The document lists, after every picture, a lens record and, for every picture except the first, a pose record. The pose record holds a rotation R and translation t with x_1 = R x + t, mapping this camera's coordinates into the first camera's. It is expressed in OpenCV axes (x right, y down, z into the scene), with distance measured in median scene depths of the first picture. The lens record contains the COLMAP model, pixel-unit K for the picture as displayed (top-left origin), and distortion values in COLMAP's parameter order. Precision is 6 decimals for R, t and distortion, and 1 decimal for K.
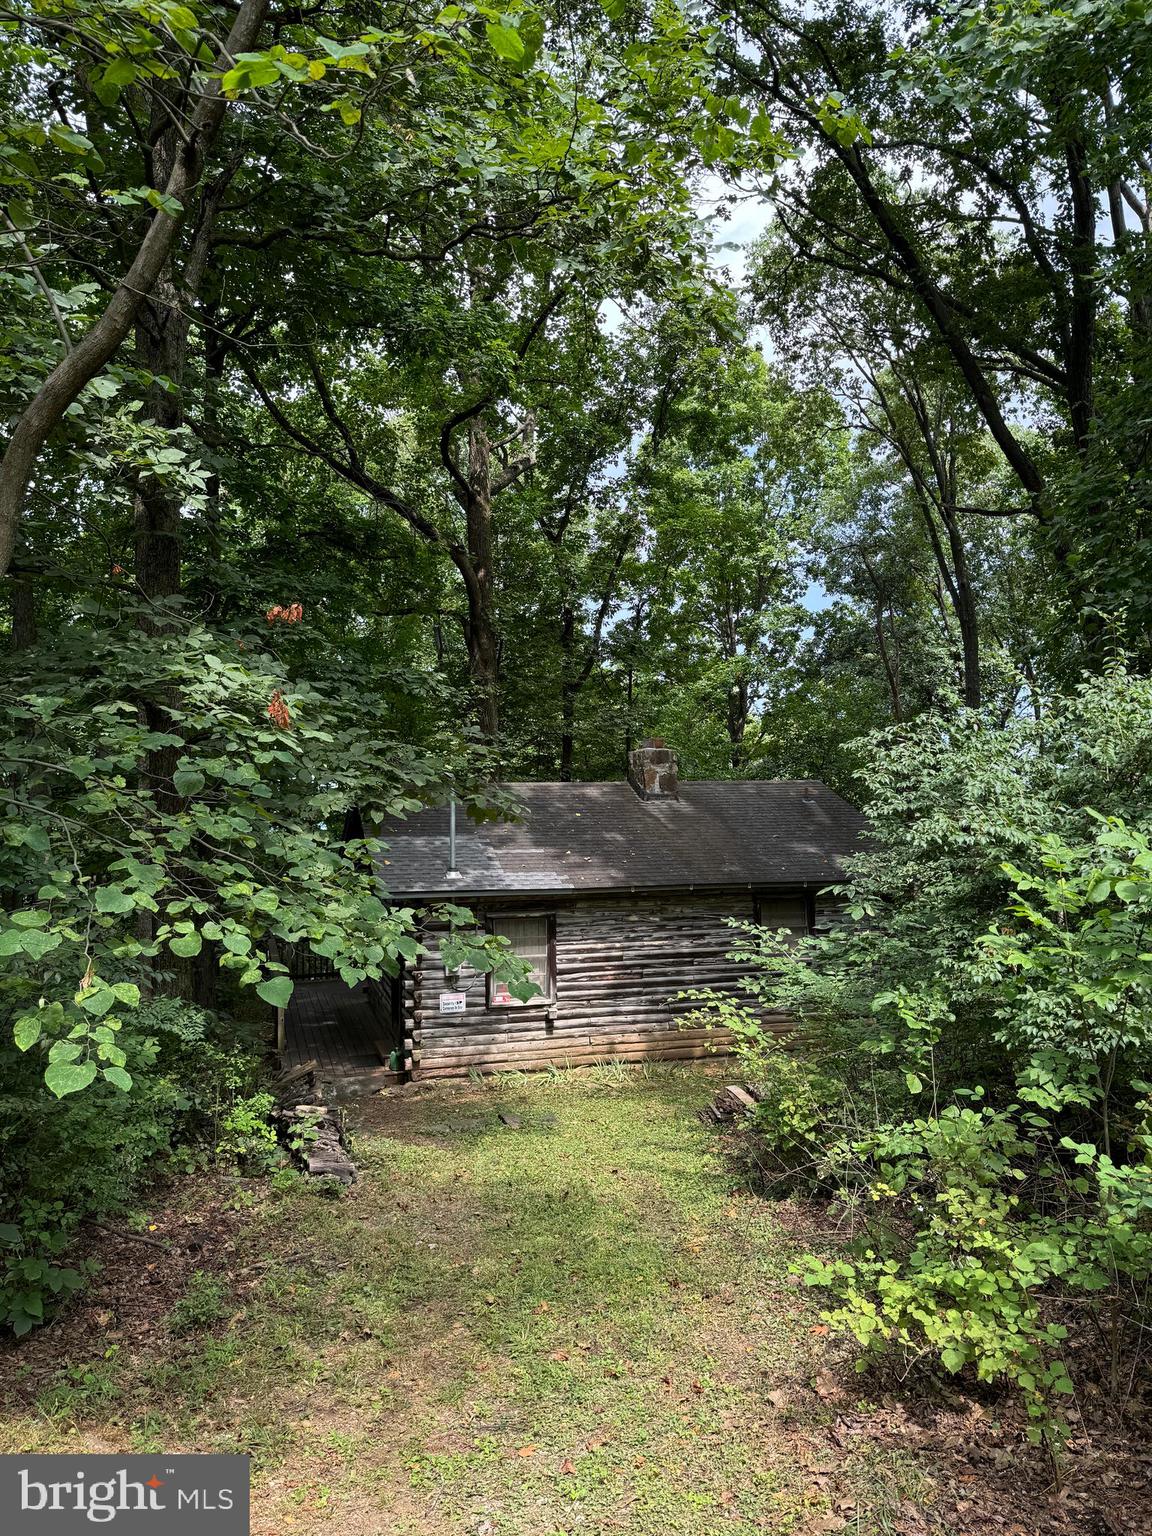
lens RADIAL K [[1047.6, 0, 566.2], [0, 1047.6, 751.7], [0, 0, 1]] dist [0.094792, 0.000452]
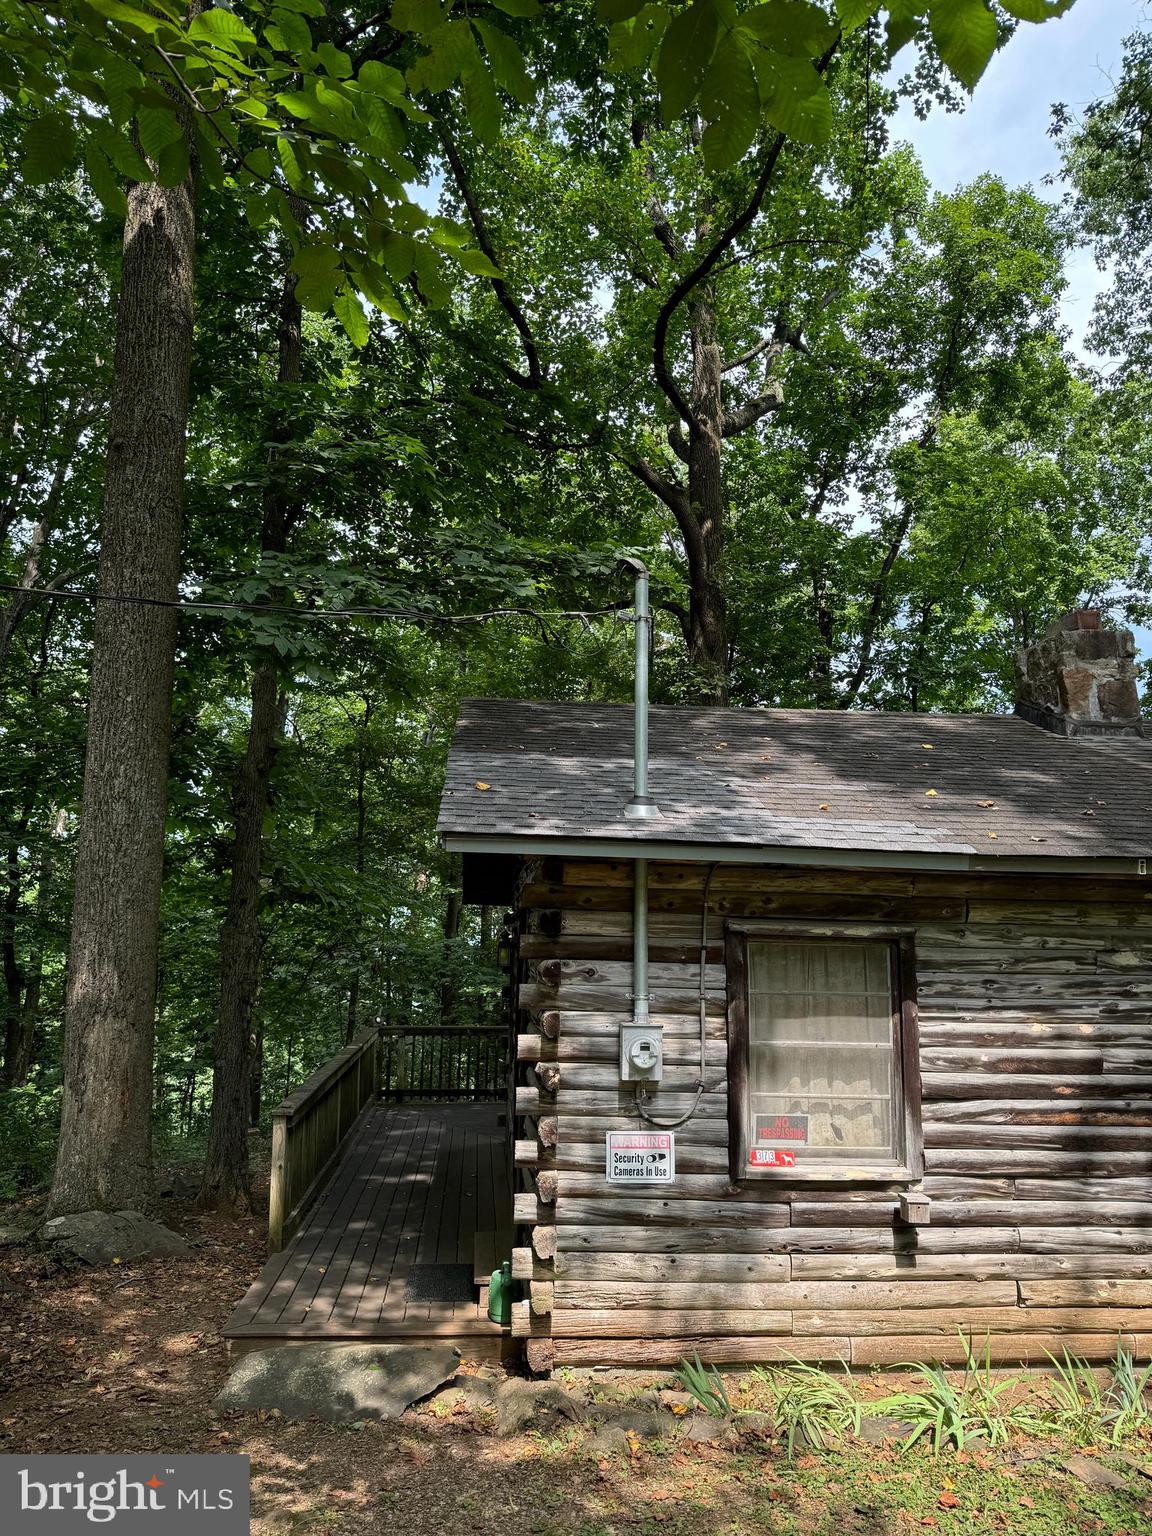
lens RADIAL K [[1082.7, 0, 561.2], [0, 1082.7, 751.7], [0, 0, 1]] dist [0.060529, -0.083411]
pose [[0.977645, -0.009003, -0.210070, -0.051015], [-0.015991, 0.993006, -0.116979, 0.137054], [0.209654, 0.117723, 0.970663, 0.584923]]
